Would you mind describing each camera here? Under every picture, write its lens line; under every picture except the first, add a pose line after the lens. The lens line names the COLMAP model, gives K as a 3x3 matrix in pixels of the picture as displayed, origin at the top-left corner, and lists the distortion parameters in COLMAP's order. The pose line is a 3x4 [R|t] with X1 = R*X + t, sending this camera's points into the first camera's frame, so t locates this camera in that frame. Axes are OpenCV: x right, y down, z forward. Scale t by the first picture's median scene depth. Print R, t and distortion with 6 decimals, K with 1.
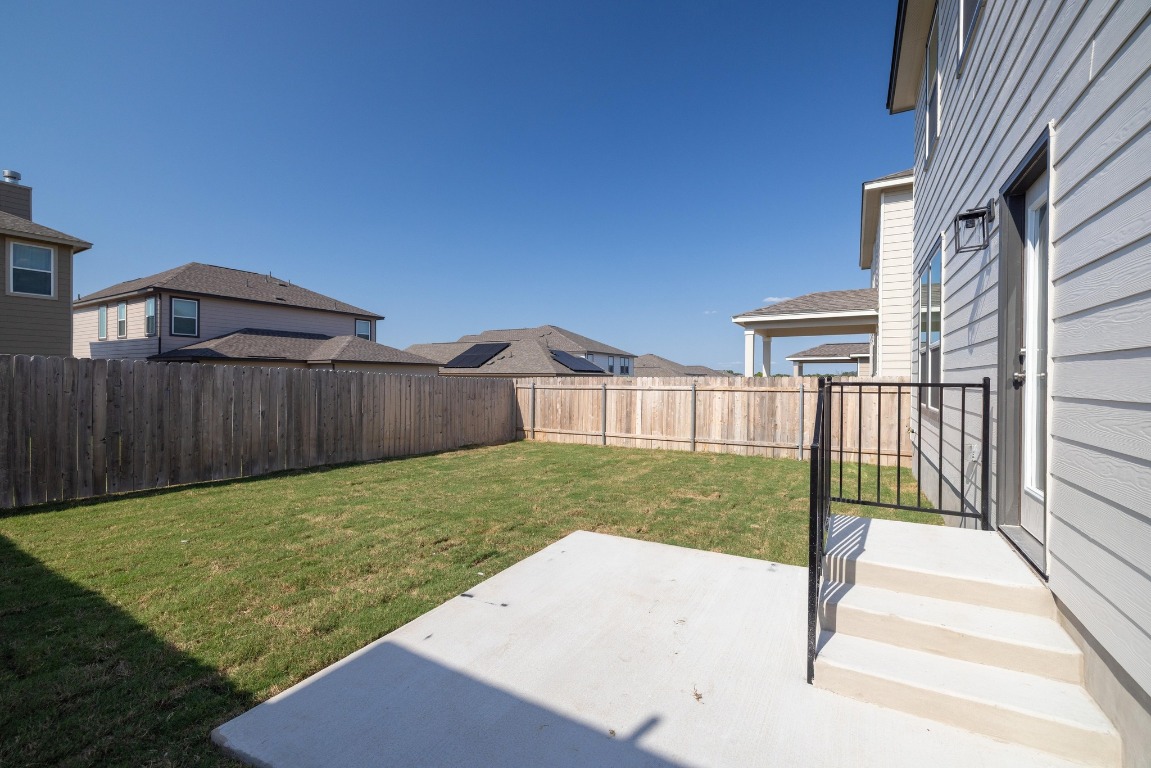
lens RADIAL K [[481.9, 0, 568.2], [0, 481.9, 381.6], [0, 0, 1]] dist [-0.000590, 0.001250]
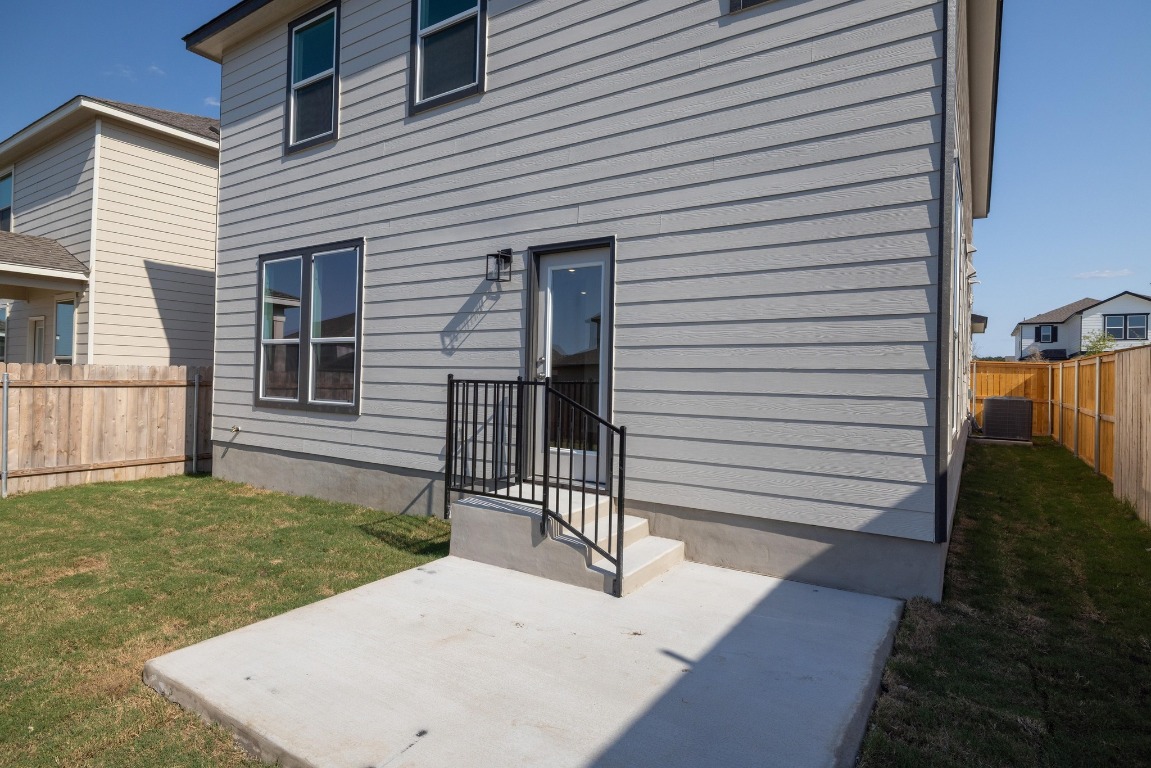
lens RADIAL K [[606.8, 0, 577.2], [0, 606.8, 376.3], [0, 0, 1]] dist [-0.001287, -0.001036]
pose [[0.045029, 0.001332, 0.998985, -0.236790], [-0.015416, 0.999881, -0.000638, -0.003023], [-0.998867, -0.015371, 0.045045, 0.195934]]
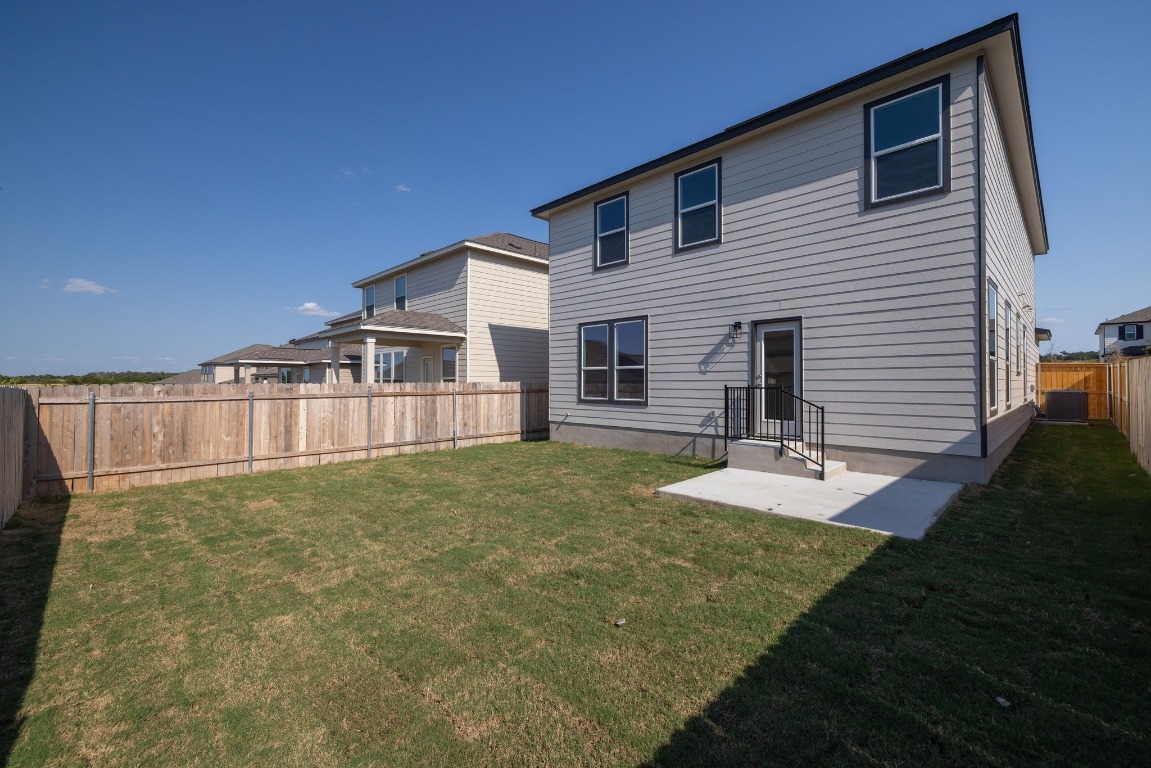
lens RADIAL K [[481.9, 0, 570.2], [0, 481.9, 377.1], [0, 0, 1]] dist [-0.000590, 0.001250]
pose [[0.260248, 0.004853, 0.965530, -0.576250], [0.007886, 0.999943, -0.007151, -0.011129], [-0.965510, 0.009476, 0.260195, 0.335687]]
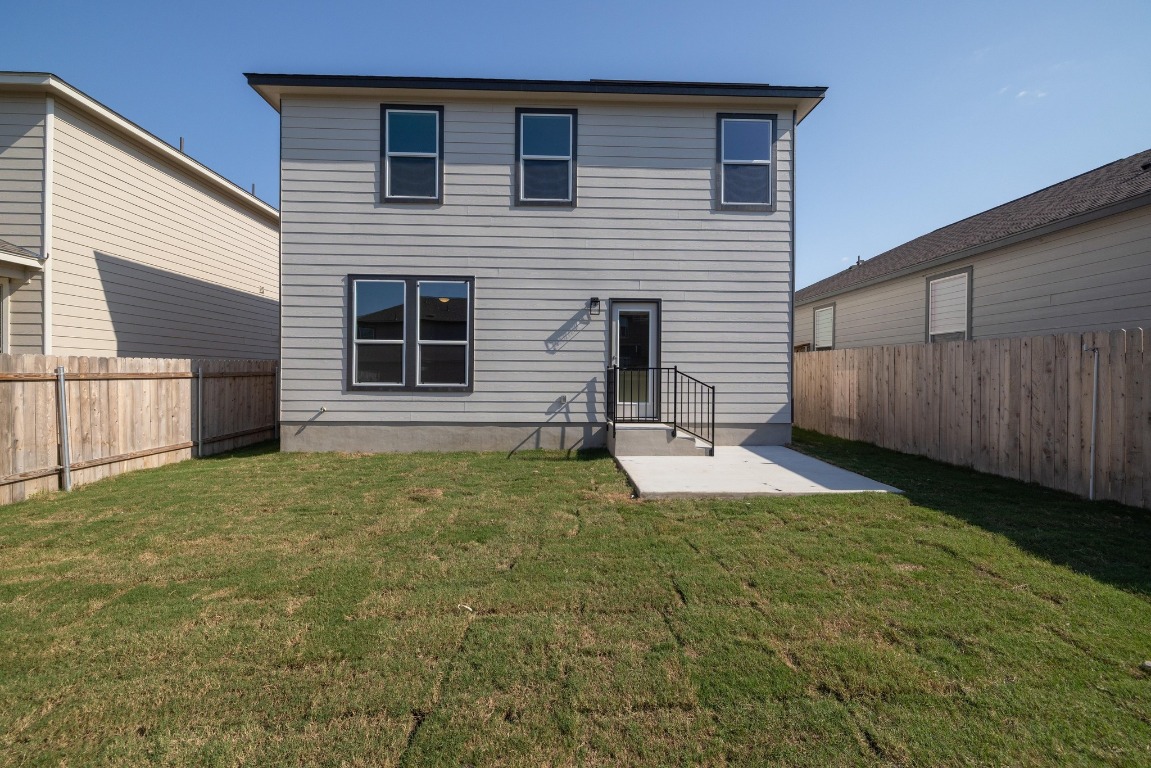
lens RADIAL K [[481.9, 0, 569.9], [0, 481.9, 377.9], [0, 0, 1]] dist [-0.000590, 0.001250]
pose [[-0.536892, -0.015090, 0.843516, -0.339609], [-0.005670, 0.999882, 0.014278, 0.005322], [-0.843632, 0.002883, -0.536914, 0.690973]]
